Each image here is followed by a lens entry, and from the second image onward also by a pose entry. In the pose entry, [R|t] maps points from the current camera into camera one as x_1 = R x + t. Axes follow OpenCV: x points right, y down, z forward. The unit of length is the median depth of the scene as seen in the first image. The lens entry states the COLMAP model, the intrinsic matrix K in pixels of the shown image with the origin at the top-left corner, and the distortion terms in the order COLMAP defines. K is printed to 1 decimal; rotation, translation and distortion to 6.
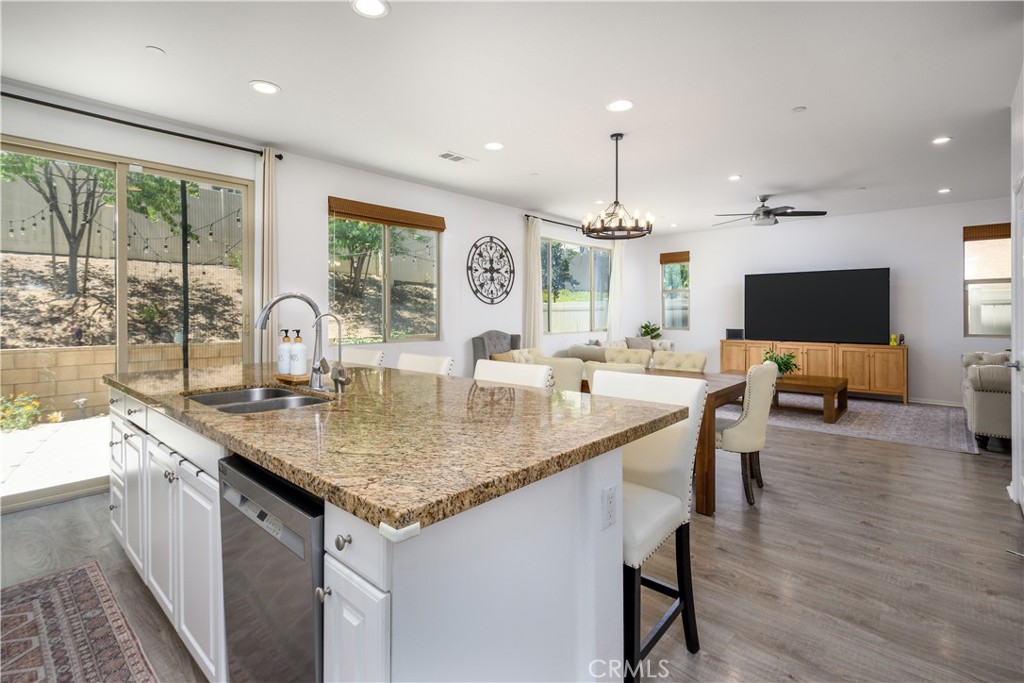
lens RADIAL K [[470.4, 0, 504.0], [0, 470.4, 310.1], [0, 0, 1]] dist [-0.000817, 0.000205]
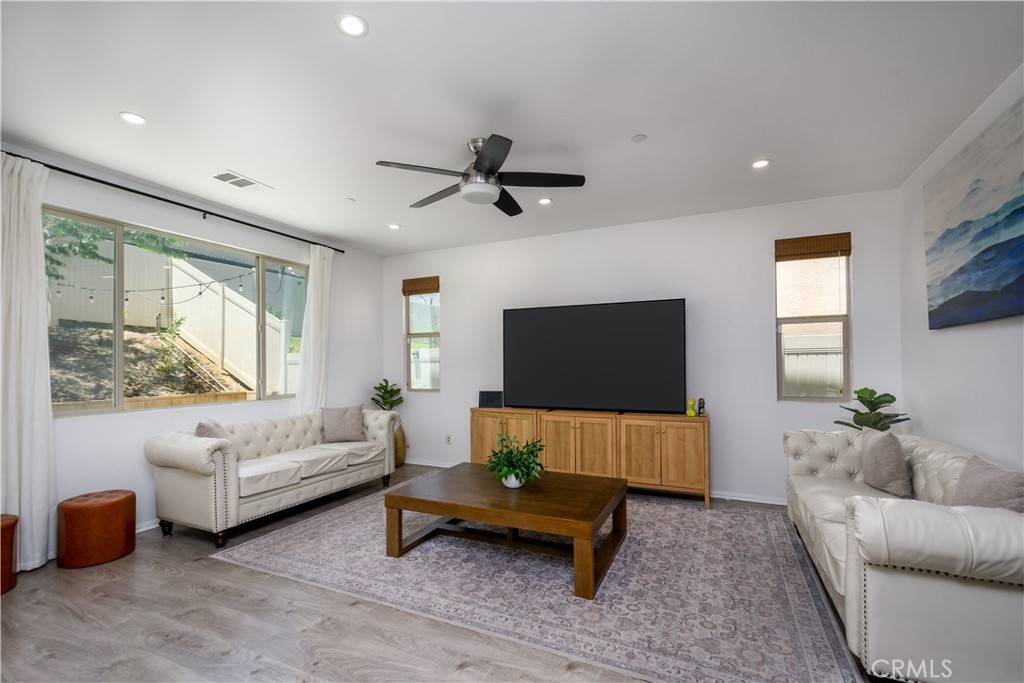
lens RADIAL K [[470.4, 0, 491.1], [0, 470.4, 360.9], [0, 0, 1]] dist [-0.000817, 0.000205]
pose [[0.954314, -0.002331, 0.298797, 0.358794], [0.003345, 0.999990, -0.002885, -0.000730], [-0.298787, 0.003753, 0.954312, 0.447807]]
